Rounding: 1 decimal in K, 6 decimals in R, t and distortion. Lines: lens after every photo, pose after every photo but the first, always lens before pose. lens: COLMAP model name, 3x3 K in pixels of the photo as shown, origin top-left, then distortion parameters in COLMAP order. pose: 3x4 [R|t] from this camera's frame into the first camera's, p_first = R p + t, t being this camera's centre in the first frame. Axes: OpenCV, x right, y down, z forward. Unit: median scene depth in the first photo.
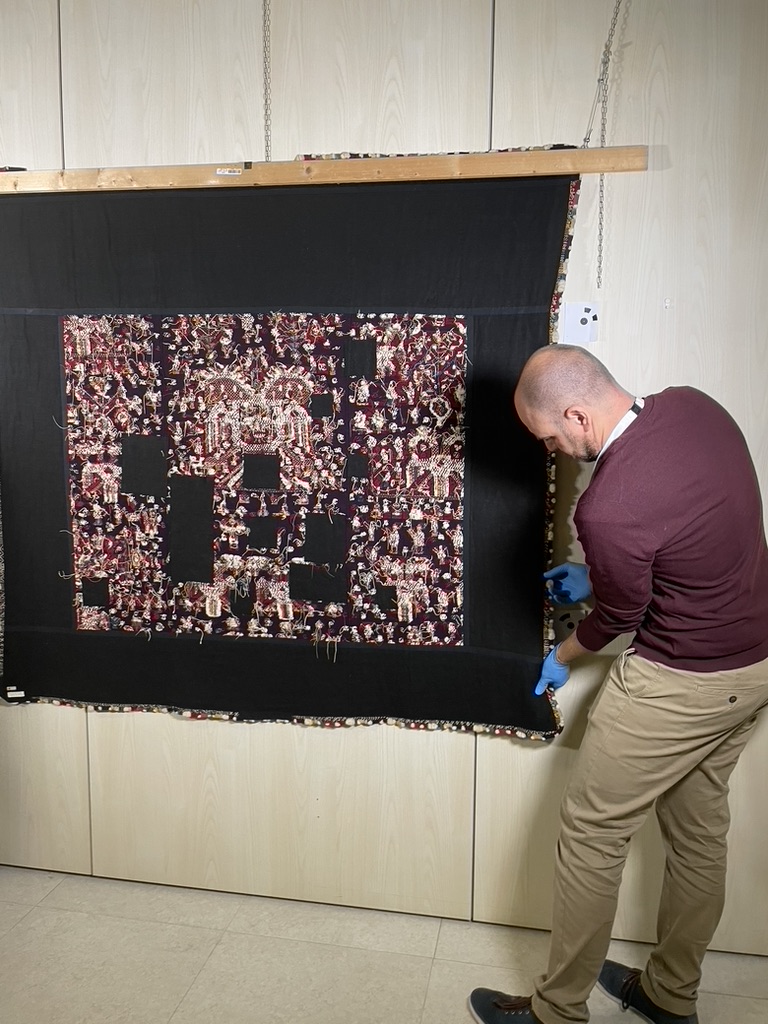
lens RADIAL K [[789.8, 0, 384.0], [0, 789.8, 512.0], [0, 0, 1]] dist [0.011013, 0.007236]
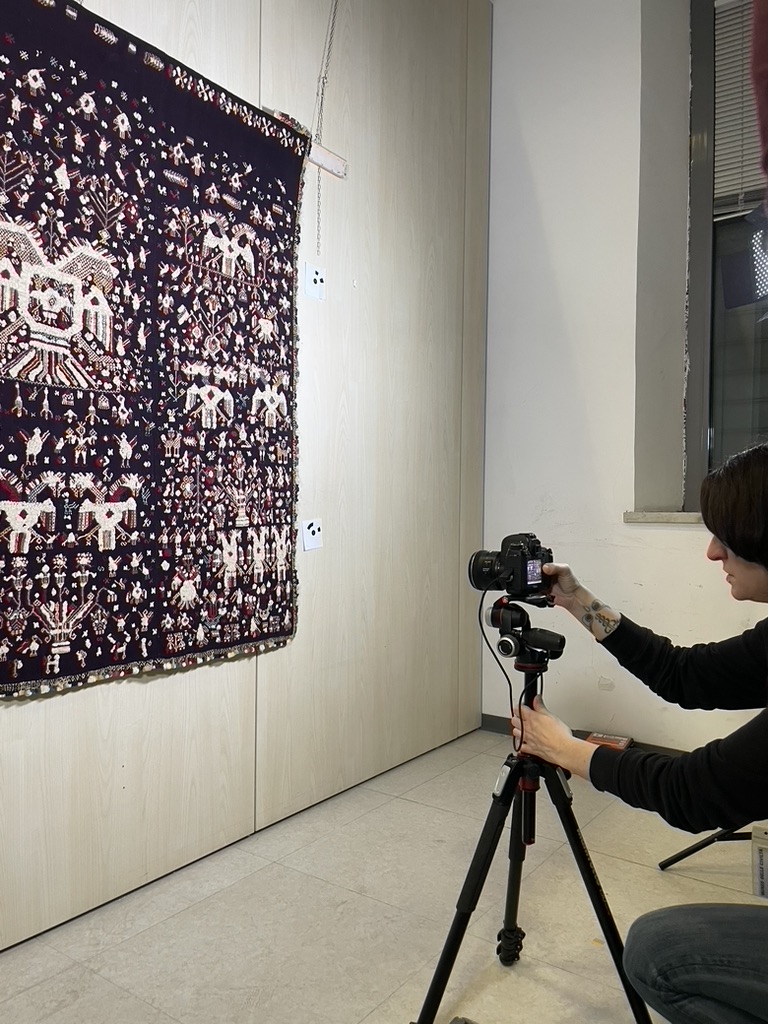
lens RADIAL K [[789.8, 0, 384.0], [0, 789.8, 512.0], [0, 0, 1]] dist [0.011013, 0.007236]
pose [[0.432348, -0.018816, 0.901511, -0.751878], [0.093970, 0.995279, -0.024293, 0.144396], [-0.896797, 0.095218, 0.432075, 0.370436]]
